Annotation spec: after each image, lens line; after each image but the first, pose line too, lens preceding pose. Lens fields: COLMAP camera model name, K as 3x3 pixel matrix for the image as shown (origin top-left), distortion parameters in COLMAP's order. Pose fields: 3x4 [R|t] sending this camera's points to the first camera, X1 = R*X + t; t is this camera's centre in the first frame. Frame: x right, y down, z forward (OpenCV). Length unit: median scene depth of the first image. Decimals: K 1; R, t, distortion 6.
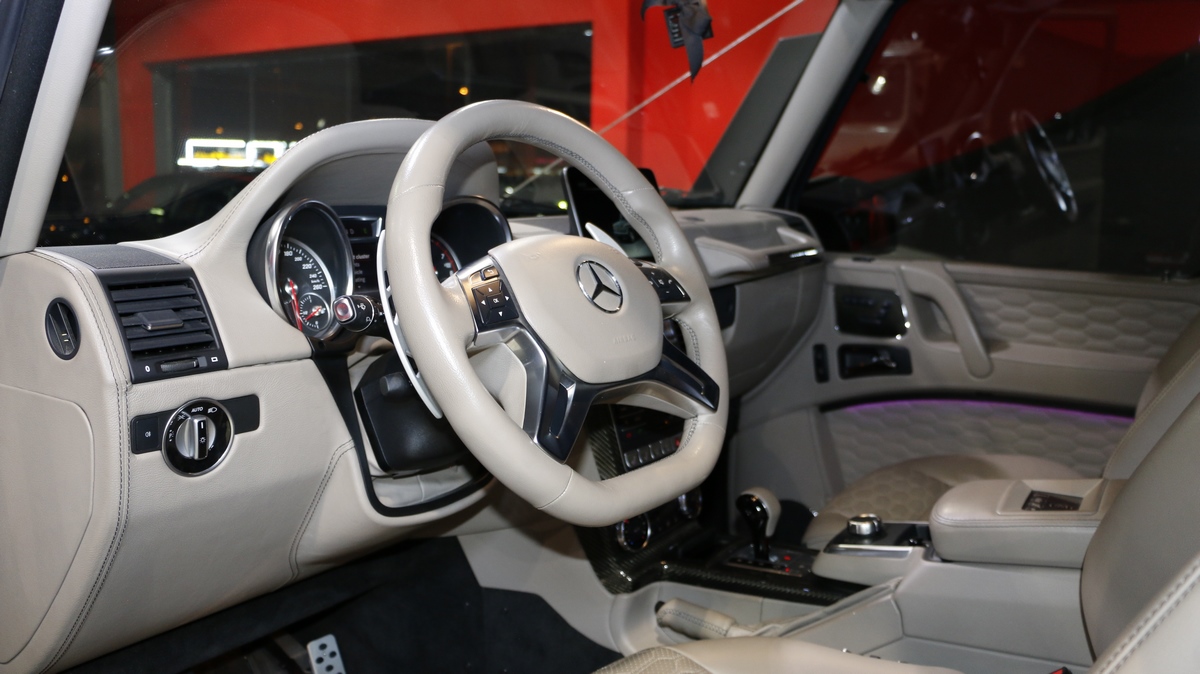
lens RADIAL K [[993.7, 0, 609.6], [0, 993.7, 330.5], [0, 0, 1]] dist [-0.185377, 0.198139]
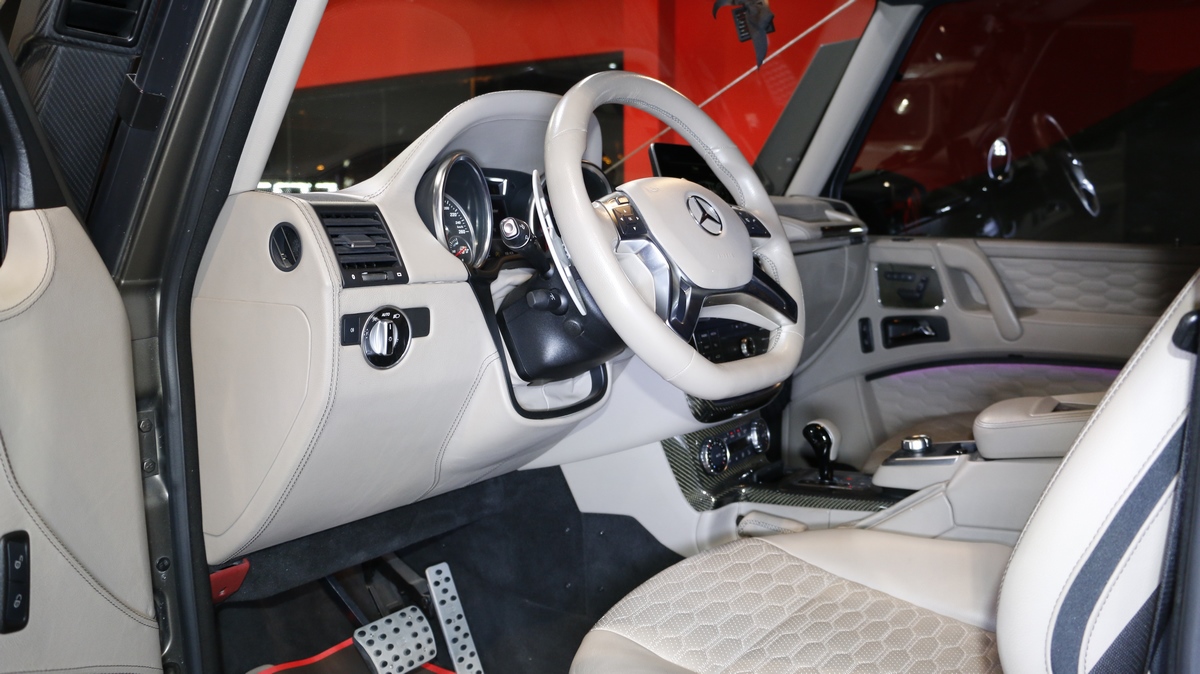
lens RADIAL K [[993.7, 0, 609.6], [0, 993.7, 330.5], [0, 0, 1]] dist [-0.185377, 0.198139]
pose [[0.999490, -0.017890, -0.026455, -0.075013], [0.016957, 0.999240, -0.035090, 0.107649], [0.027062, 0.034624, 0.999034, -0.183755]]
